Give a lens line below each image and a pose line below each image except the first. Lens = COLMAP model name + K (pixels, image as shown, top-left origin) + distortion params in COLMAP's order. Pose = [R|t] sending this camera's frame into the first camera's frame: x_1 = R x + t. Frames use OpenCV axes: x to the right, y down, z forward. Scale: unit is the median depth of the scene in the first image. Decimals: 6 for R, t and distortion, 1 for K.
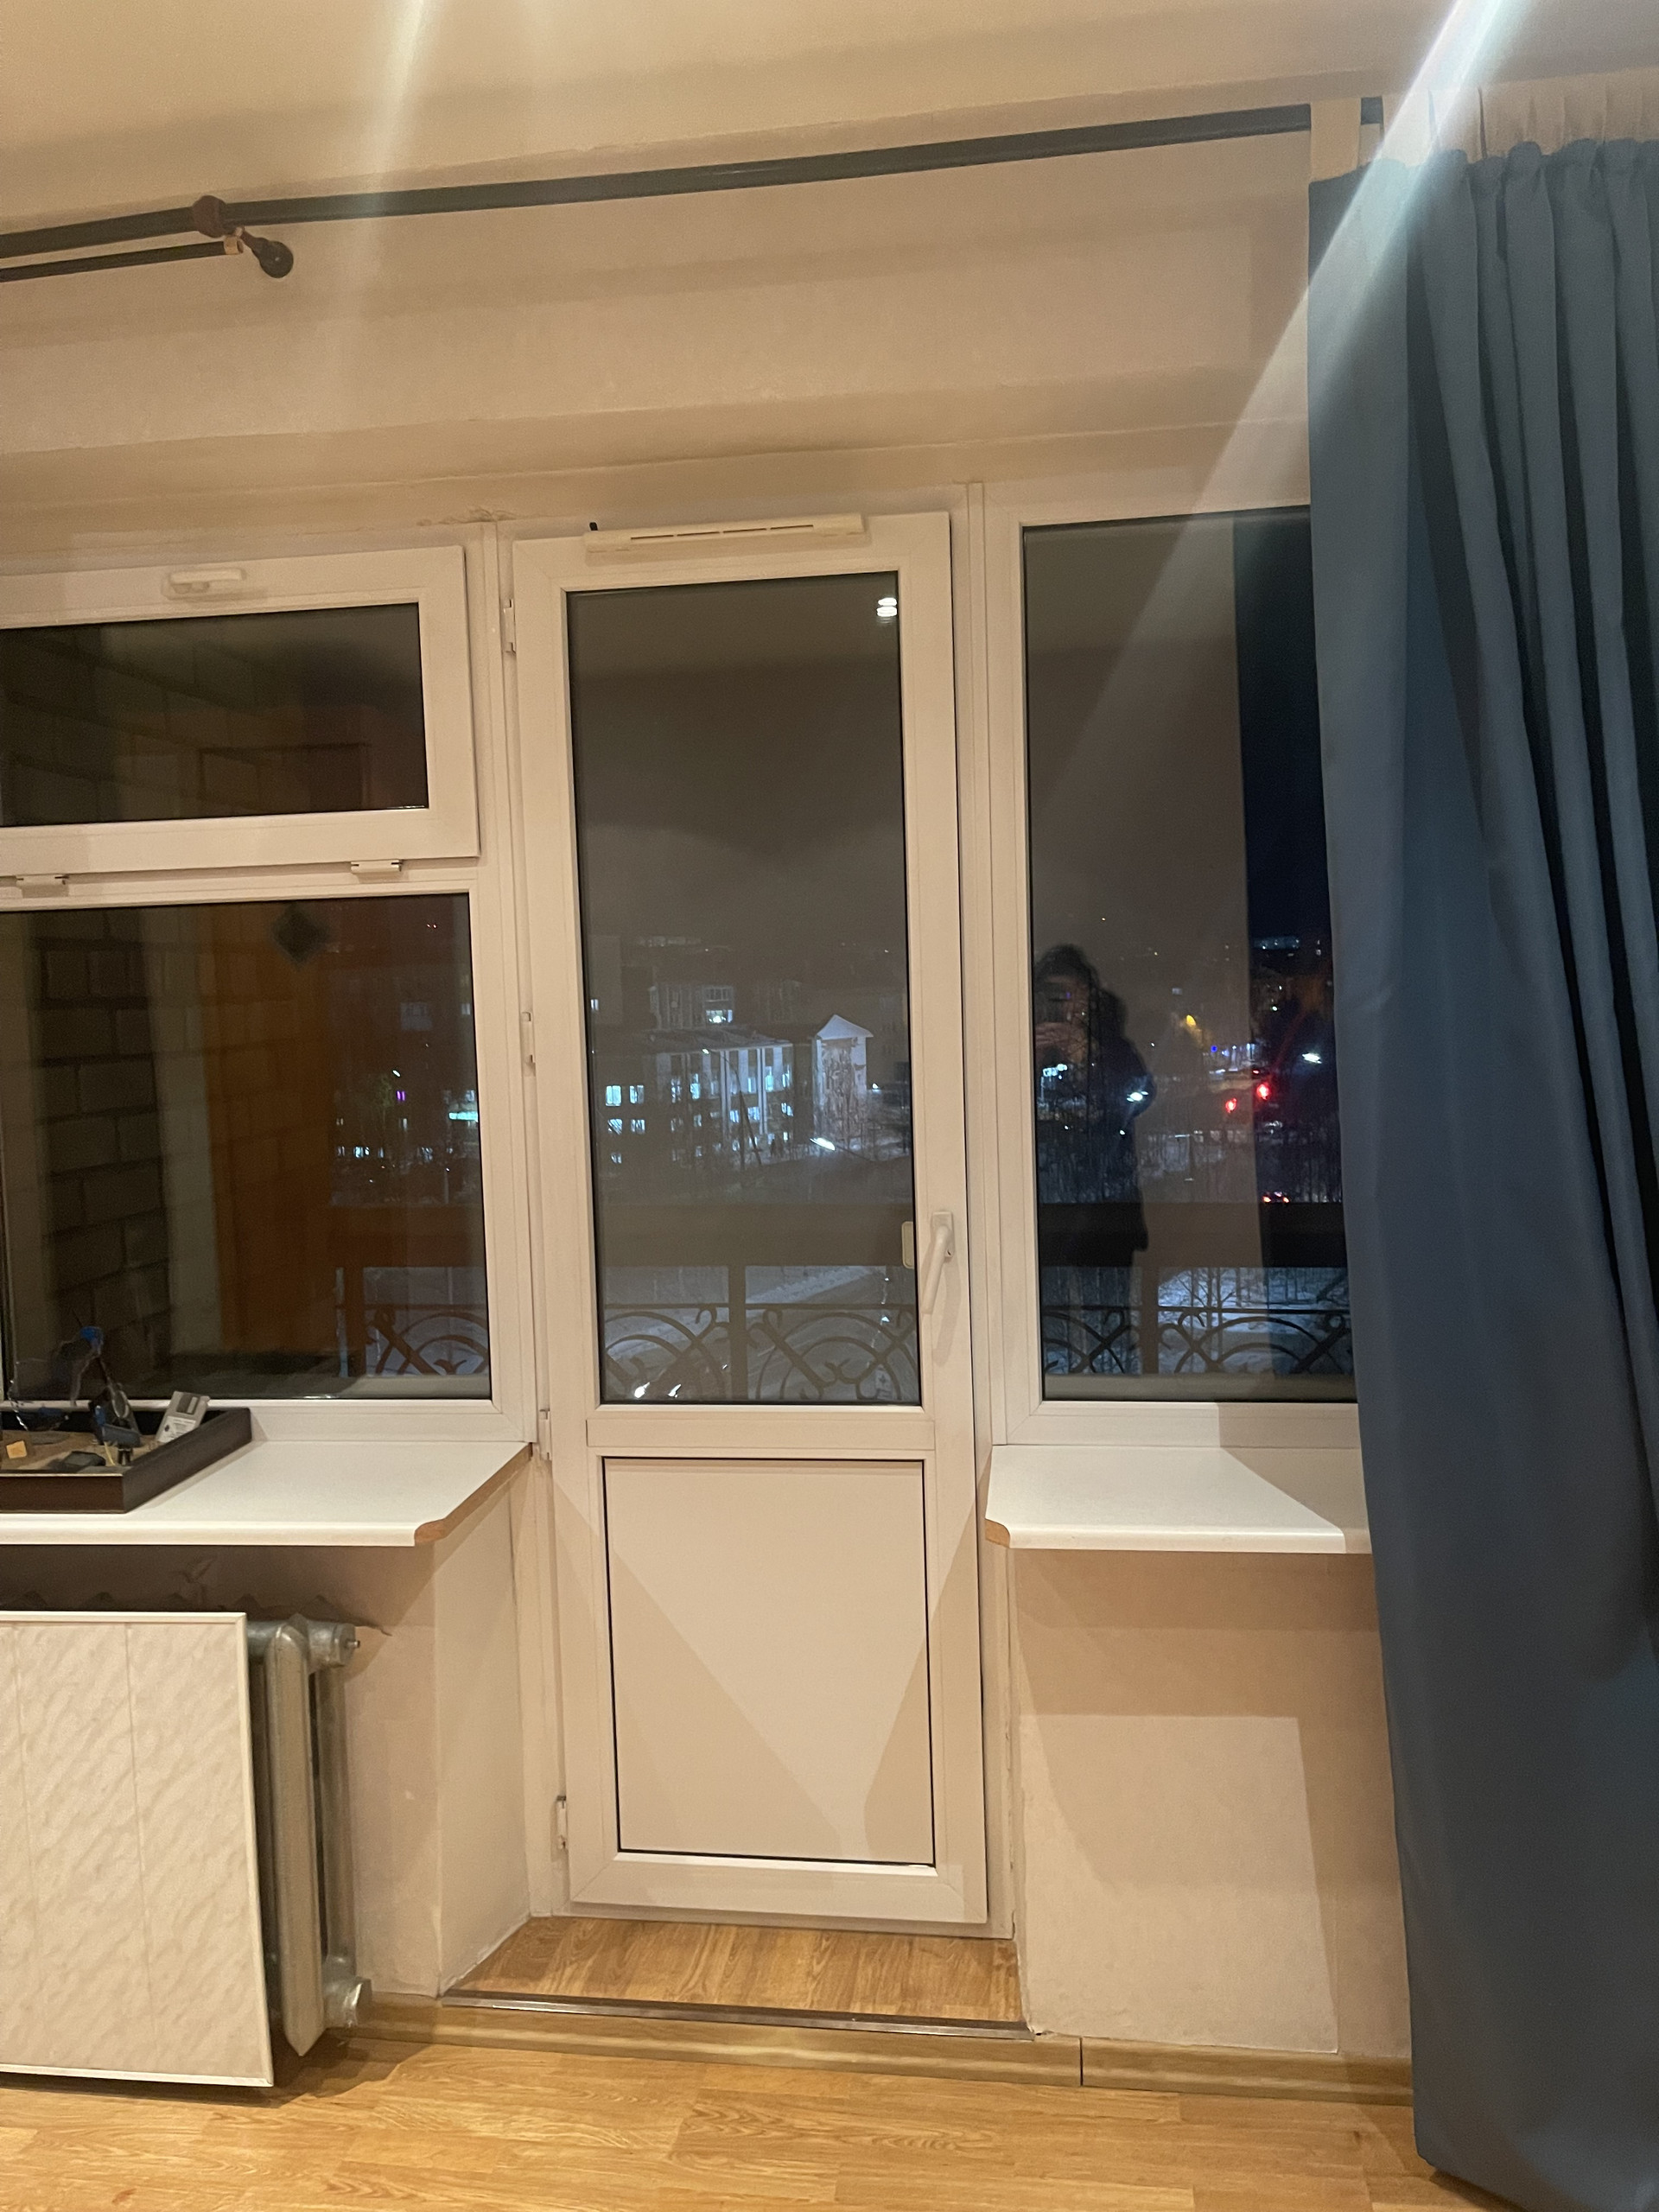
lens RADIAL K [[1663.7, 0, 835.3], [0, 1663.7, 1103.9], [0, 0, 1]] dist [0.059300, -0.083612]
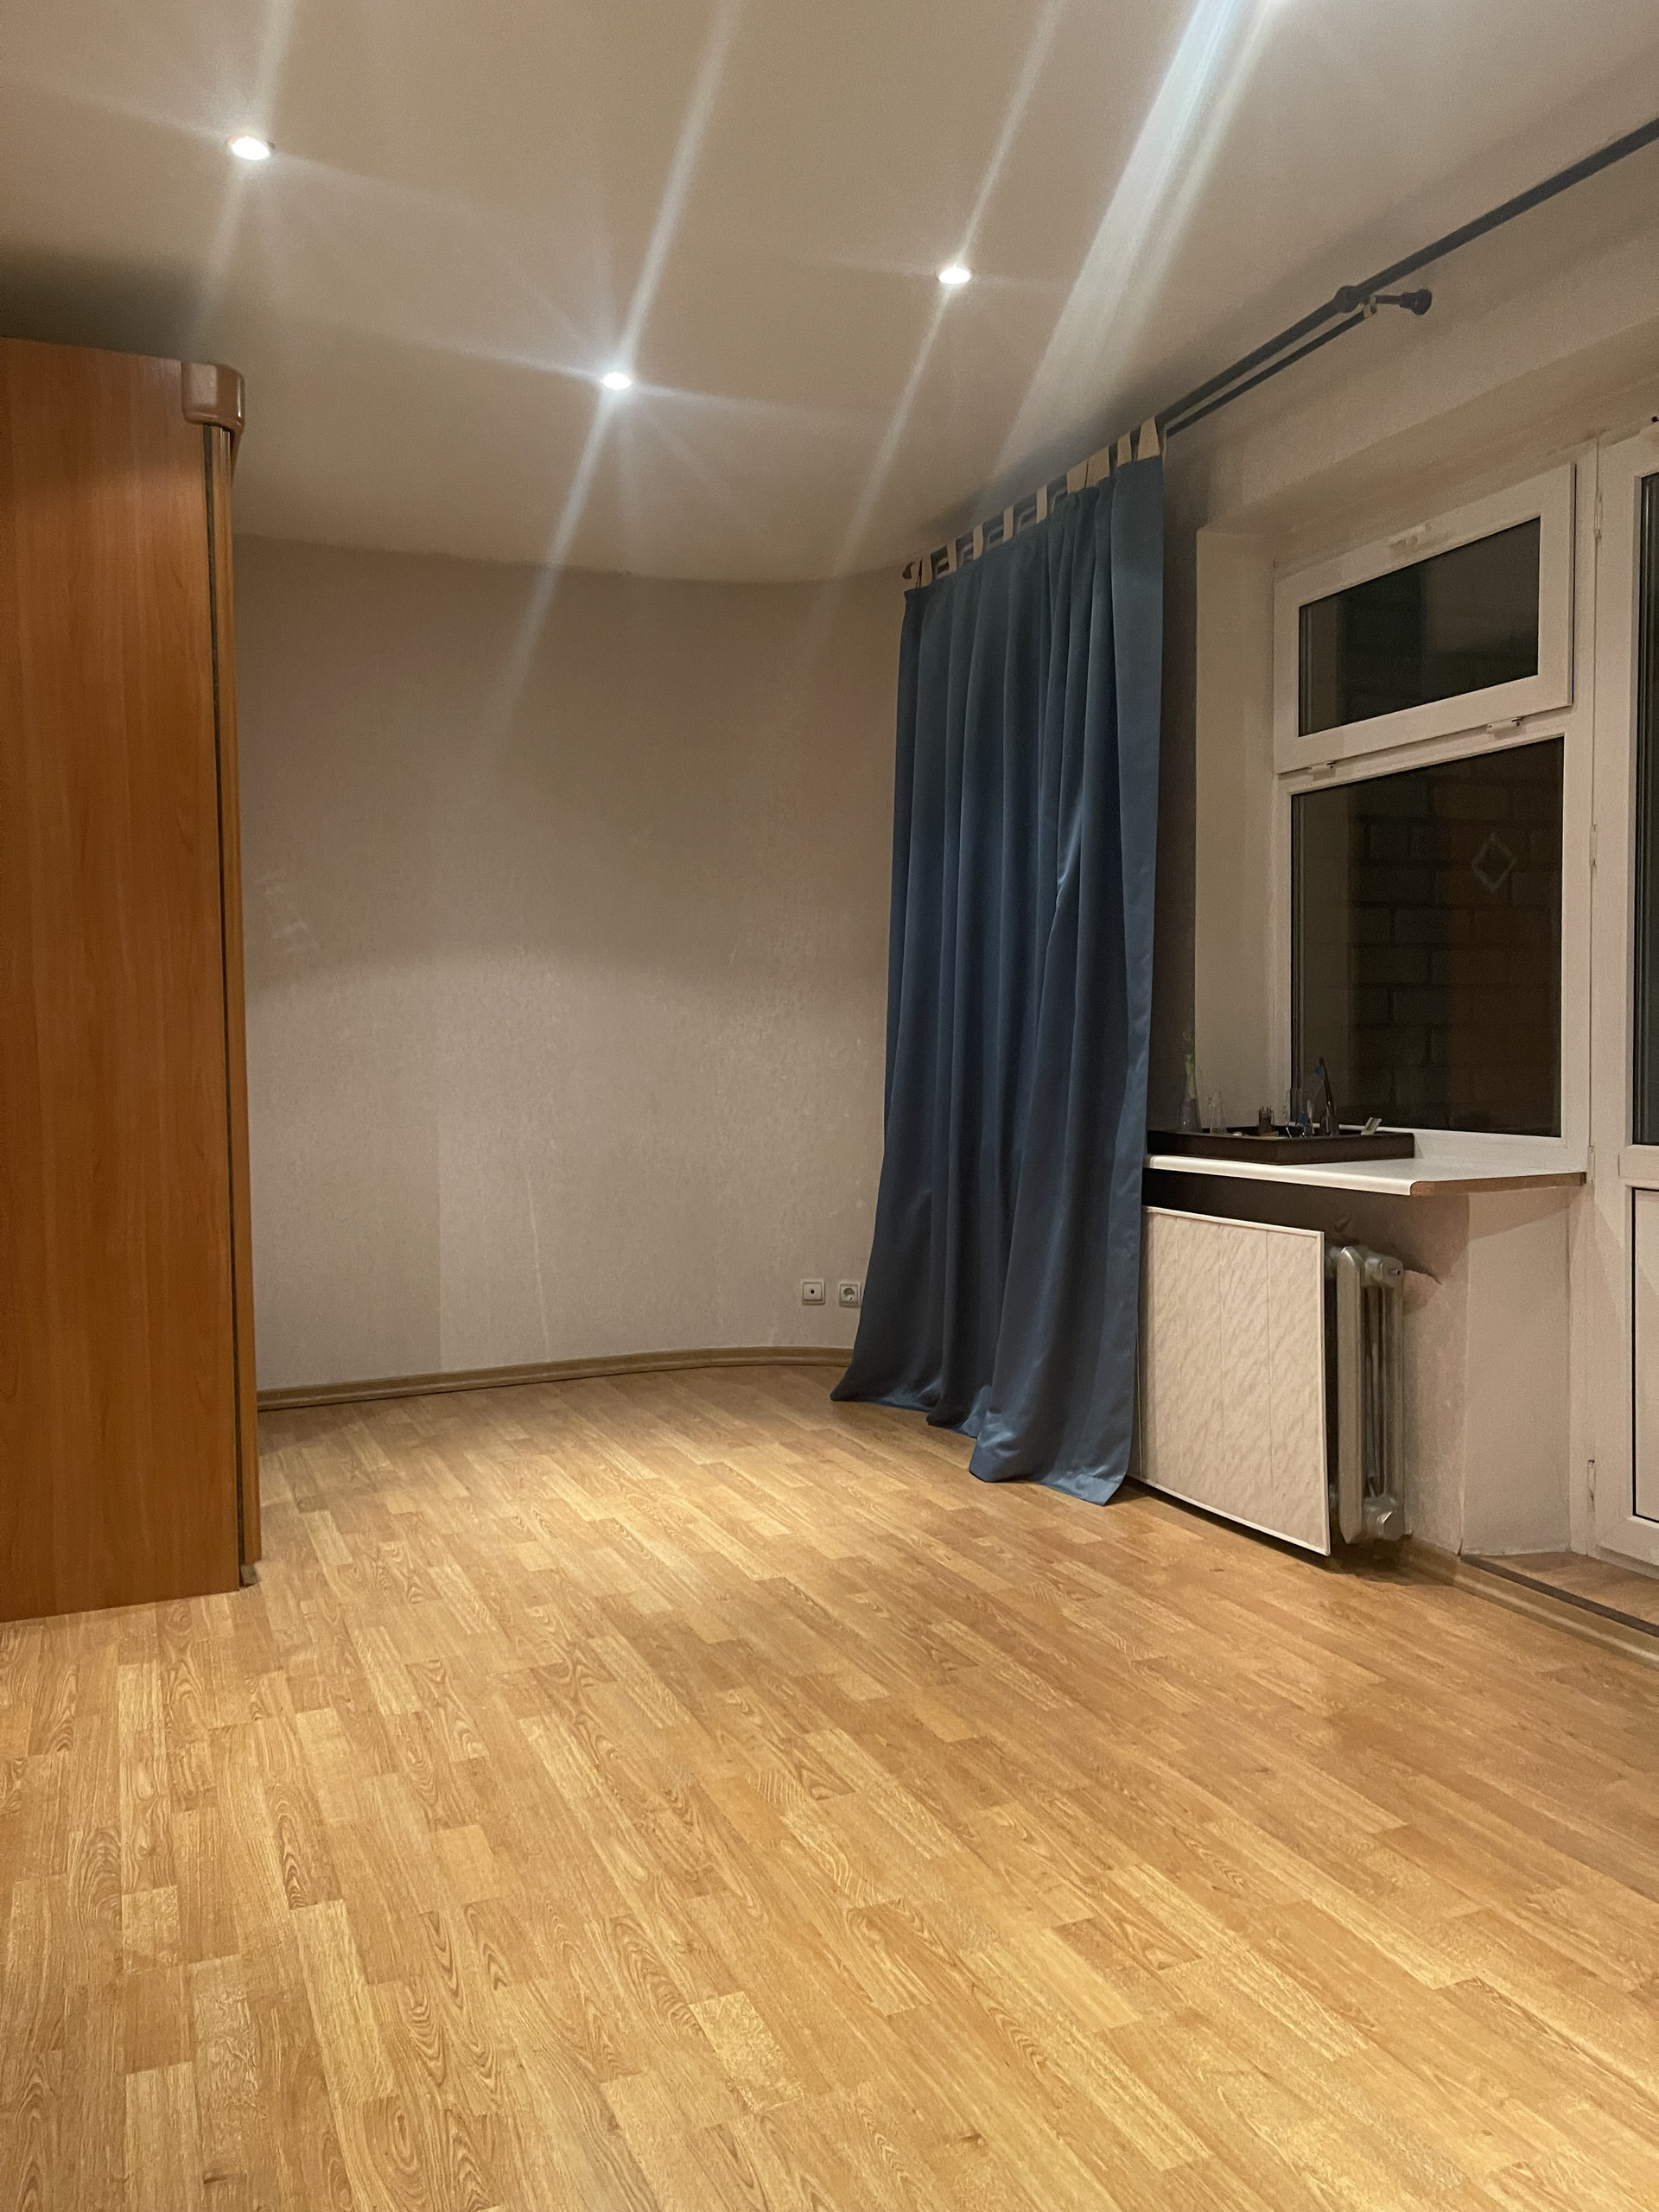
lens RADIAL K [[1663.7, 0, 826.5], [0, 1663.7, 1103.8], [0, 0, 1]] dist [0.059300, -0.083612]
pose [[0.520706, 0.056307, -0.851877, 0.671089], [-0.048234, 0.998169, 0.036493, 0.151500], [0.852372, 0.022087, 0.522469, -0.161575]]
